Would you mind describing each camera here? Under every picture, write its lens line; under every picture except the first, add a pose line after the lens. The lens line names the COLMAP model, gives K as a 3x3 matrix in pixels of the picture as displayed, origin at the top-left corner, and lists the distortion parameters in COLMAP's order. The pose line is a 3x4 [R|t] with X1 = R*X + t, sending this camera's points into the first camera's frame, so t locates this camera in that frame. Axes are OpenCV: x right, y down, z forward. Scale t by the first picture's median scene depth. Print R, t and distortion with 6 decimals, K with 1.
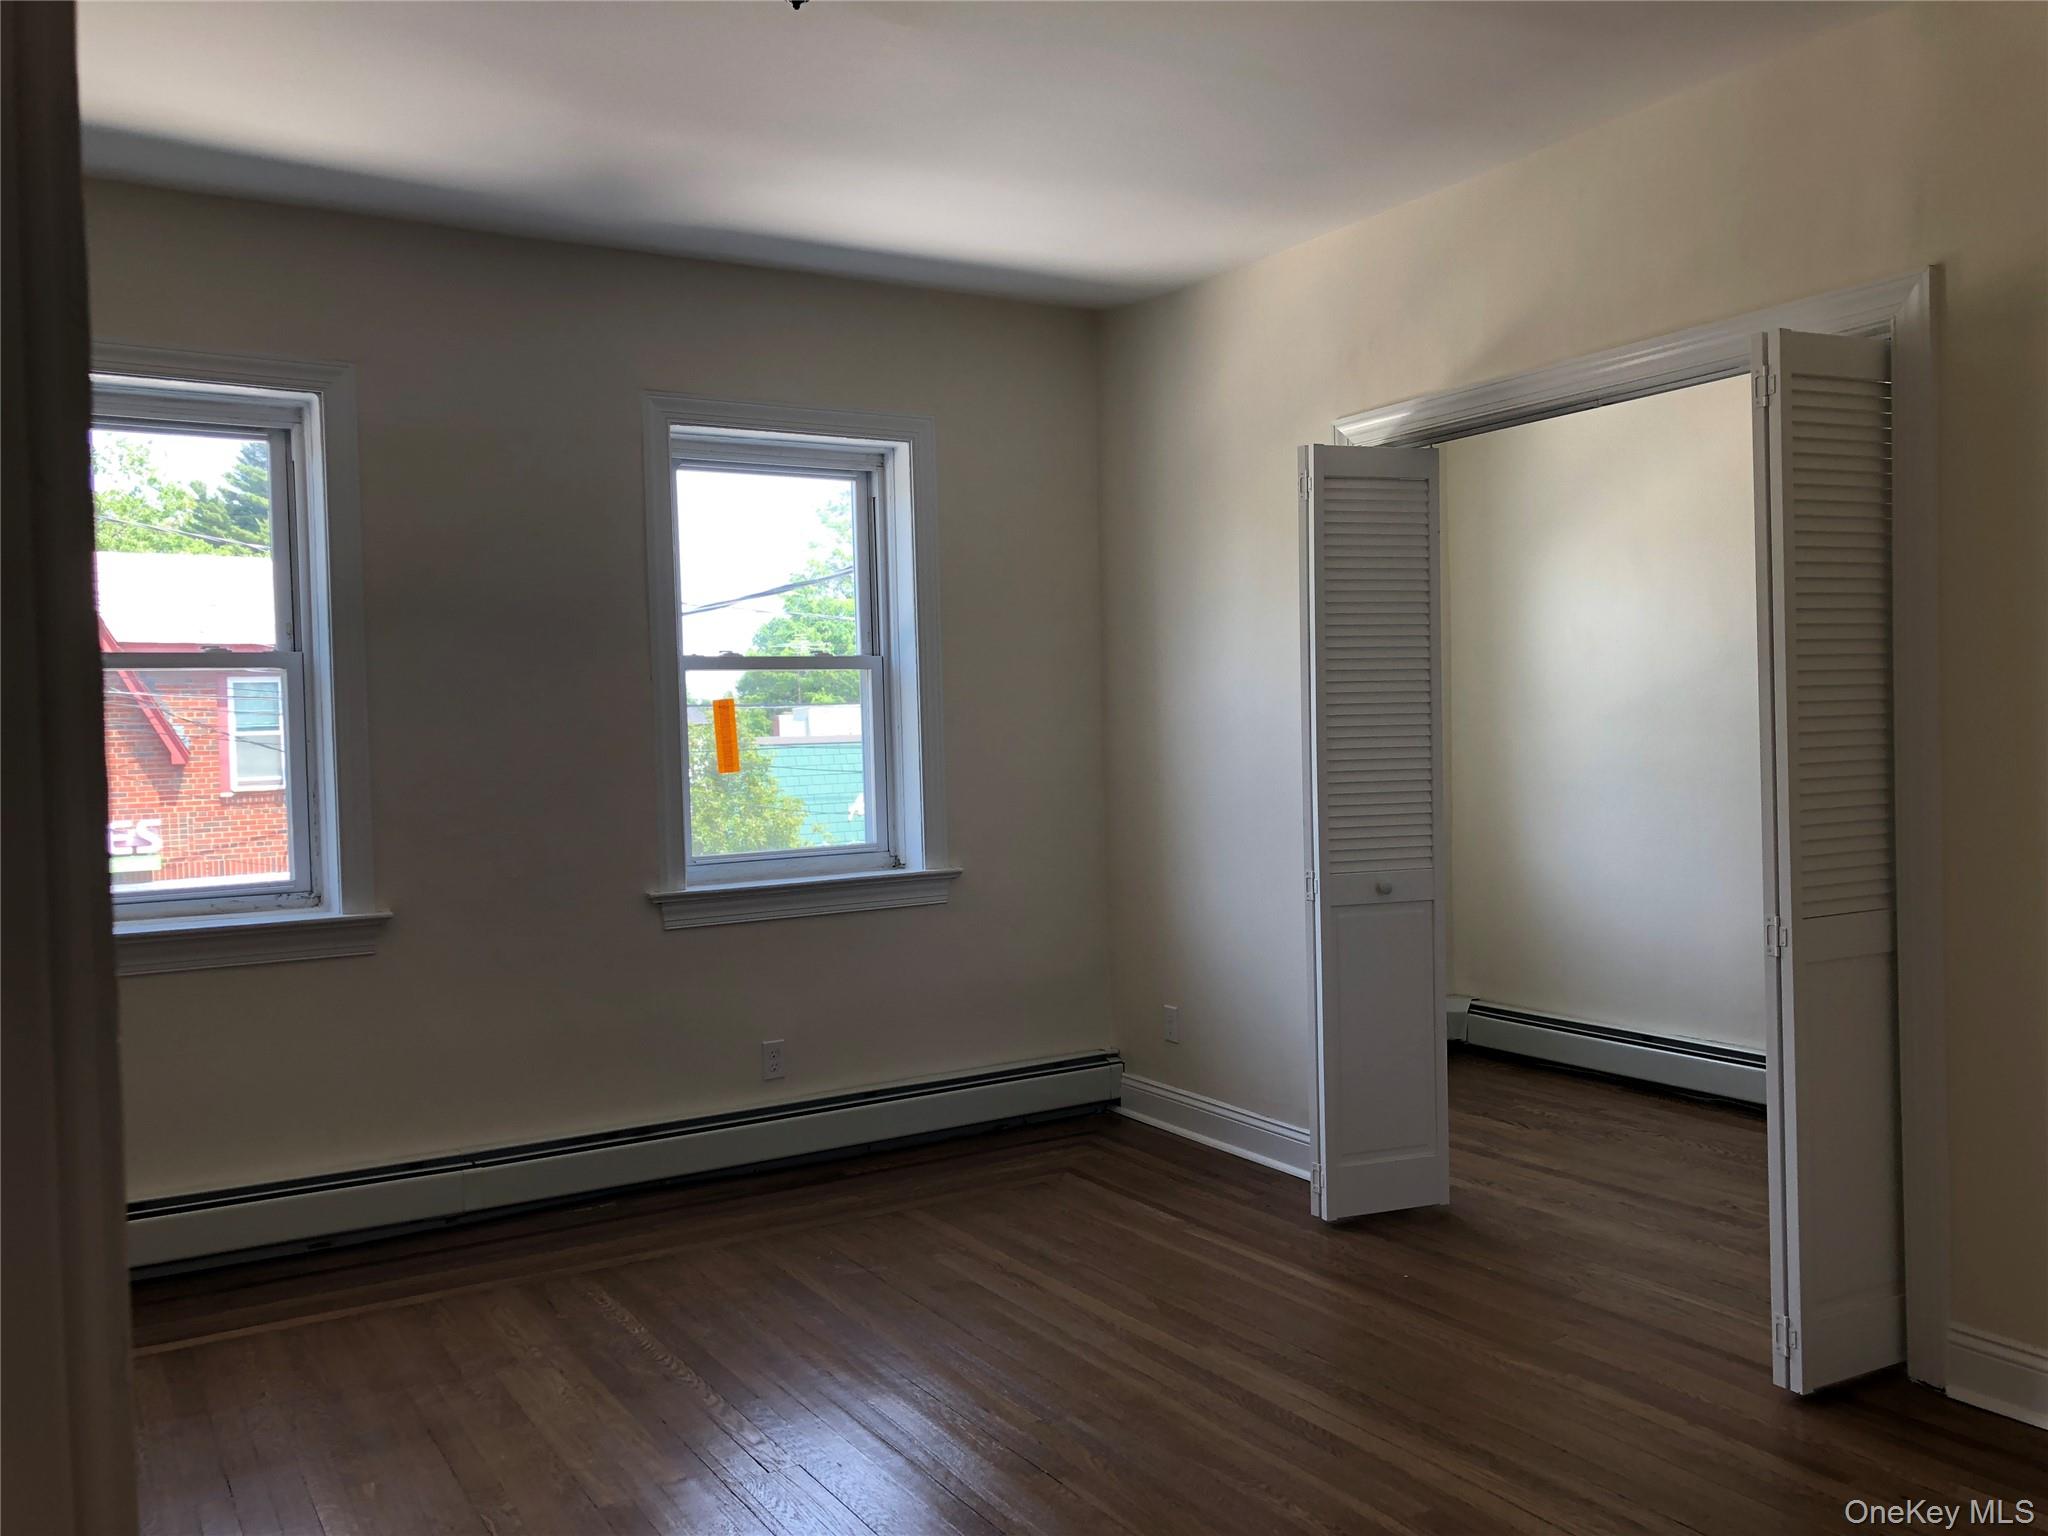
lens RADIAL K [[1674.4, 0, 1022.7], [0, 1674.4, 753.0], [0, 0, 1]] dist [0.036383, -0.004976]
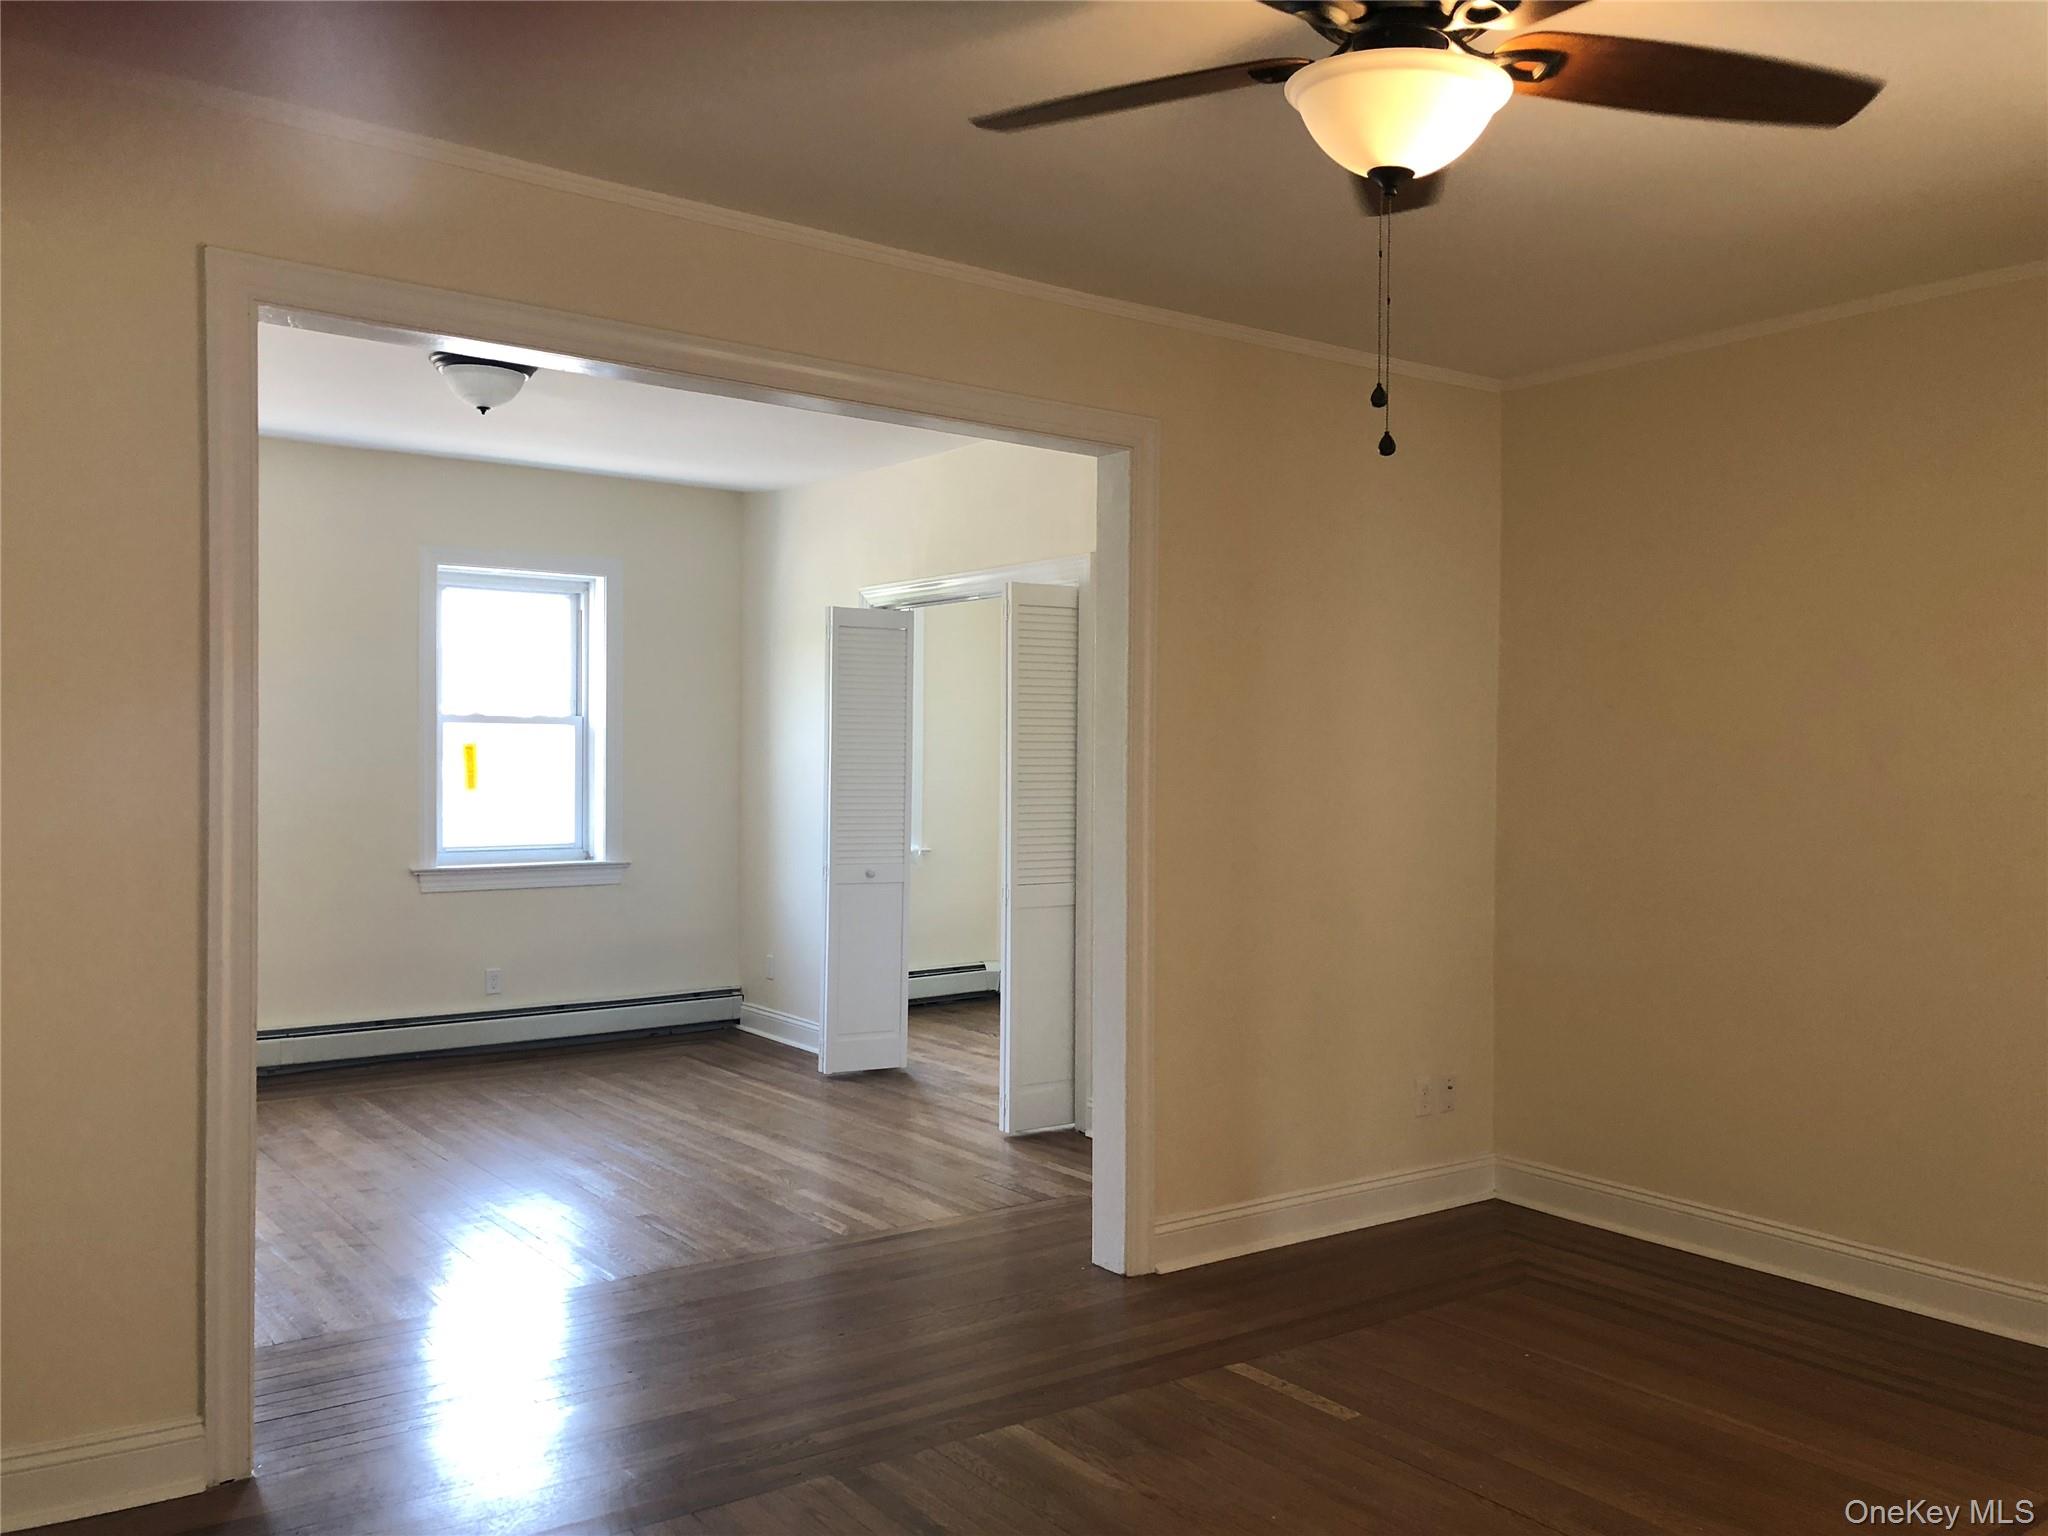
lens RADIAL K [[1674.4, 0, 1025.2], [0, 1674.4, 759.5], [0, 0, 1]] dist [0.036383, -0.004976]
pose [[0.994676, 0.032157, 0.097905, 0.179948], [-0.030821, 0.999410, -0.015124, -0.010332], [-0.098333, 0.012026, 0.995081, -0.583315]]
